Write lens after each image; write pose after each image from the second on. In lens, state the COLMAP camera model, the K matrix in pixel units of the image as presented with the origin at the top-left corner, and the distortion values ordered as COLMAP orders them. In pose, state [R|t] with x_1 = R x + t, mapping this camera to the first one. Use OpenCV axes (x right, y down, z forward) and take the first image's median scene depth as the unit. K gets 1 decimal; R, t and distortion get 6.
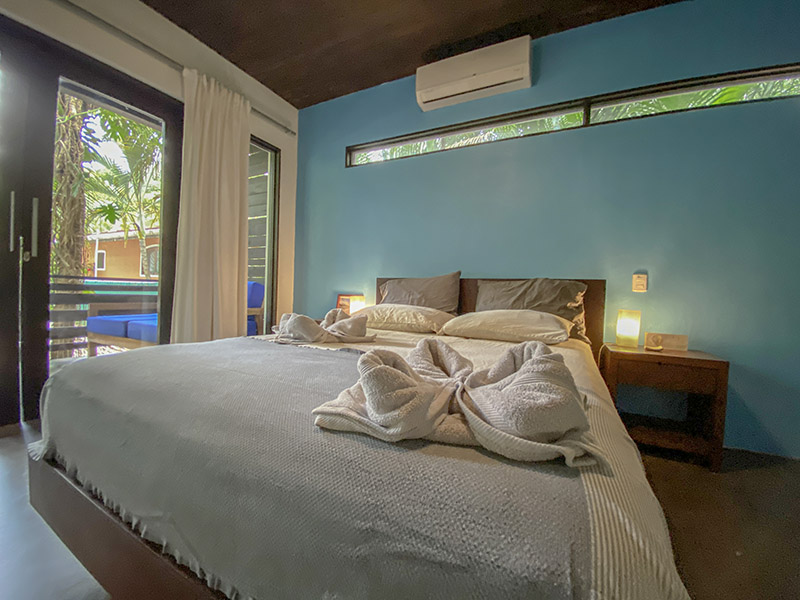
lens RADIAL K [[322.5, 0, 397.6], [0, 322.5, 299.5], [0, 0, 1]] dist [0.022981, -0.021370]
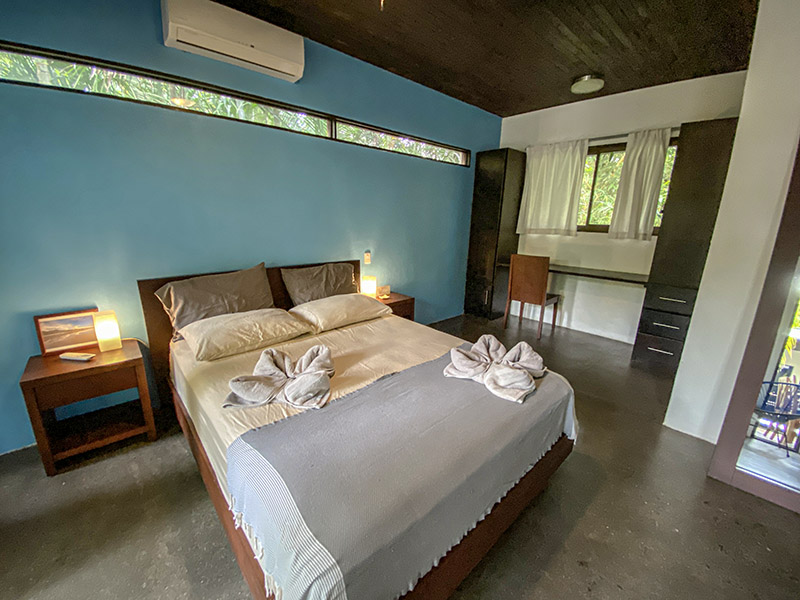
lens RADIAL K [[322.5, 0, 397.6], [0, 322.5, 299.5], [0, 0, 1]] dist [0.022981, -0.021370]
pose [[0.345522, -0.262977, 0.900810, -0.710187], [0.015554, 0.961404, 0.274700, -0.293740], [-0.938282, -0.080903, 0.336276, 0.301976]]
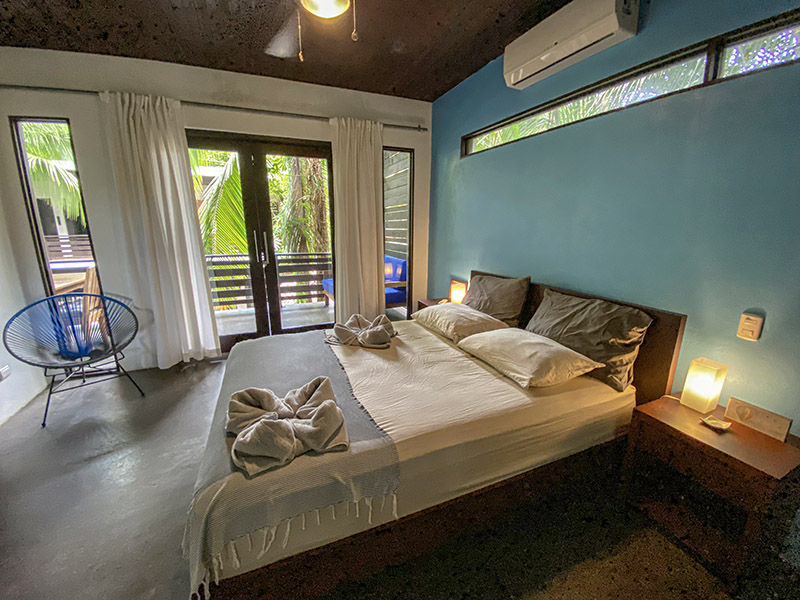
lens RADIAL K [[325.1, 0, 402.3], [0, 325.1, 301.8], [0, 0, 1]] dist [0.019421, -0.021209]
pose [[0.769609, 0.118933, -0.627341, 0.606705], [0.011156, 0.979845, 0.199447, -0.249215], [0.638417, -0.160495, 0.752771, 0.025874]]
